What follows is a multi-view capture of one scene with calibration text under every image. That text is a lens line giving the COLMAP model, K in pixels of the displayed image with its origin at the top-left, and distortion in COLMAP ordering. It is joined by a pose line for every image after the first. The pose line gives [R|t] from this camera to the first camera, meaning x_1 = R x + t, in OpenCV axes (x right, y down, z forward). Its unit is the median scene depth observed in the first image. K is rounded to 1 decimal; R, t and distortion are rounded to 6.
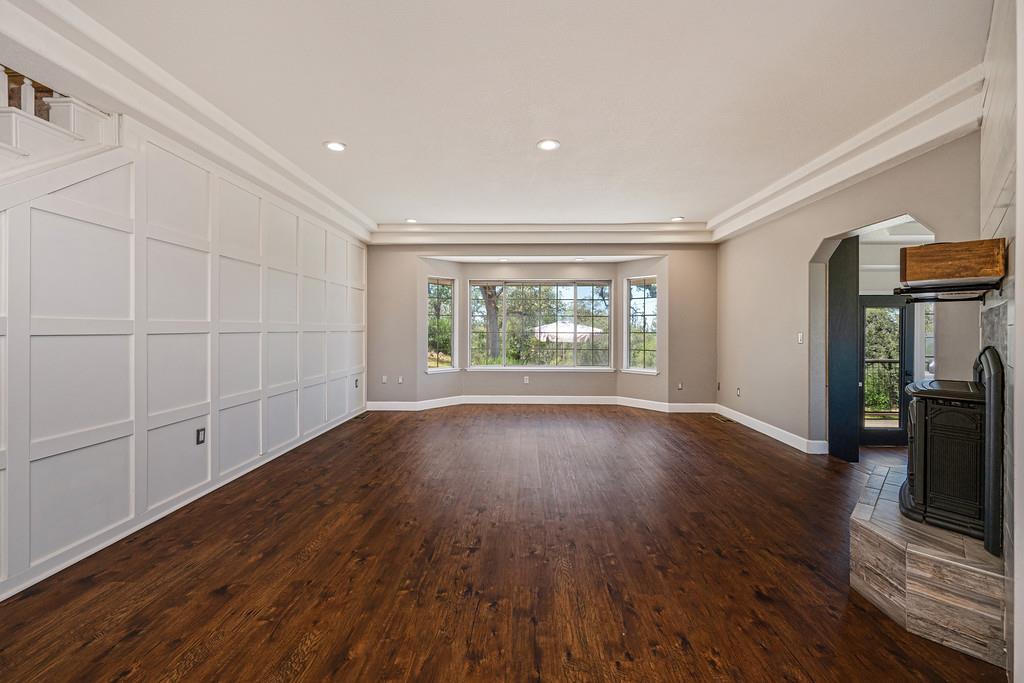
lens RADIAL K [[403.4, 0, 516.0], [0, 403.4, 331.3], [0, 0, 1]] dist [0.004170, -0.000606]
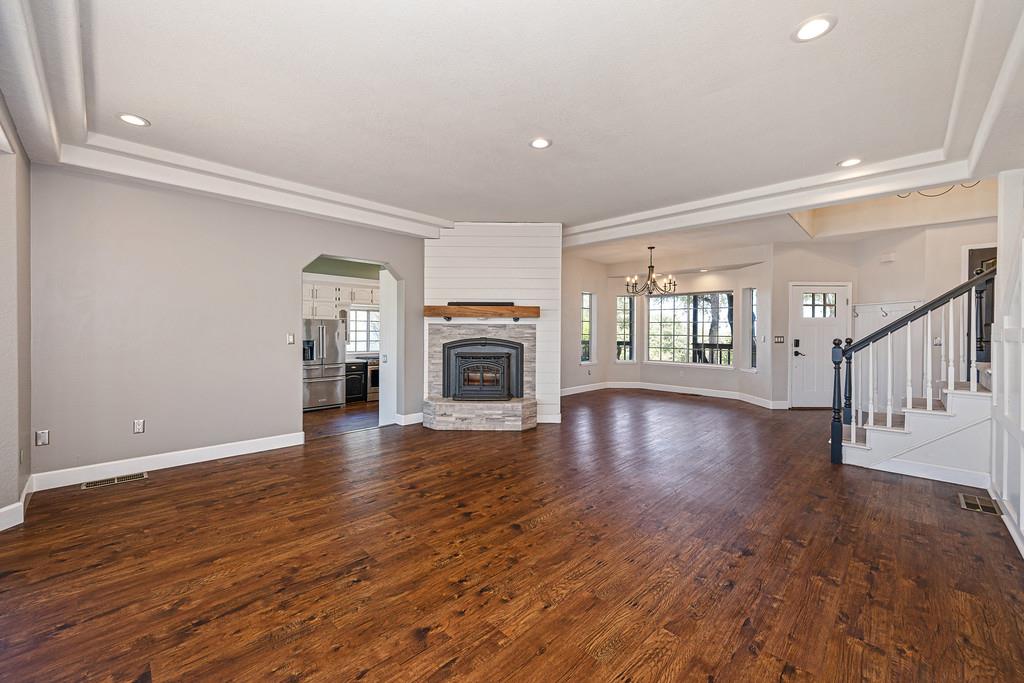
lens RADIAL K [[403.4, 0, 510.3], [0, 403.4, 335.0], [0, 0, 1]] dist [0.004170, -0.000606]
pose [[-0.724997, -0.013135, 0.688627, -0.304385], [-0.004405, 0.999886, 0.014435, -0.007745], [-0.688738, 0.007433, -0.724972, 0.984072]]
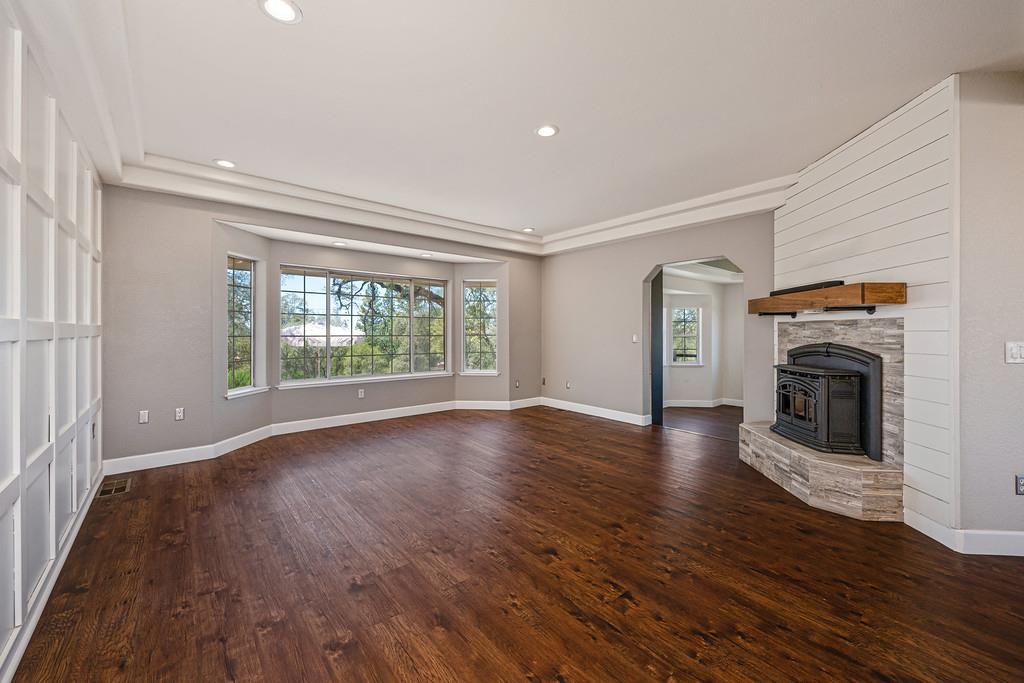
lens RADIAL K [[403.4, 0, 515.7], [0, 403.4, 332.3], [0, 0, 1]] dist [0.004170, -0.000606]
pose [[0.748957, -0.002199, 0.662614, -0.325685], [0.002694, 0.999996, 0.000273, -0.003765], [-0.662613, 0.001580, 0.748961, 0.202956]]
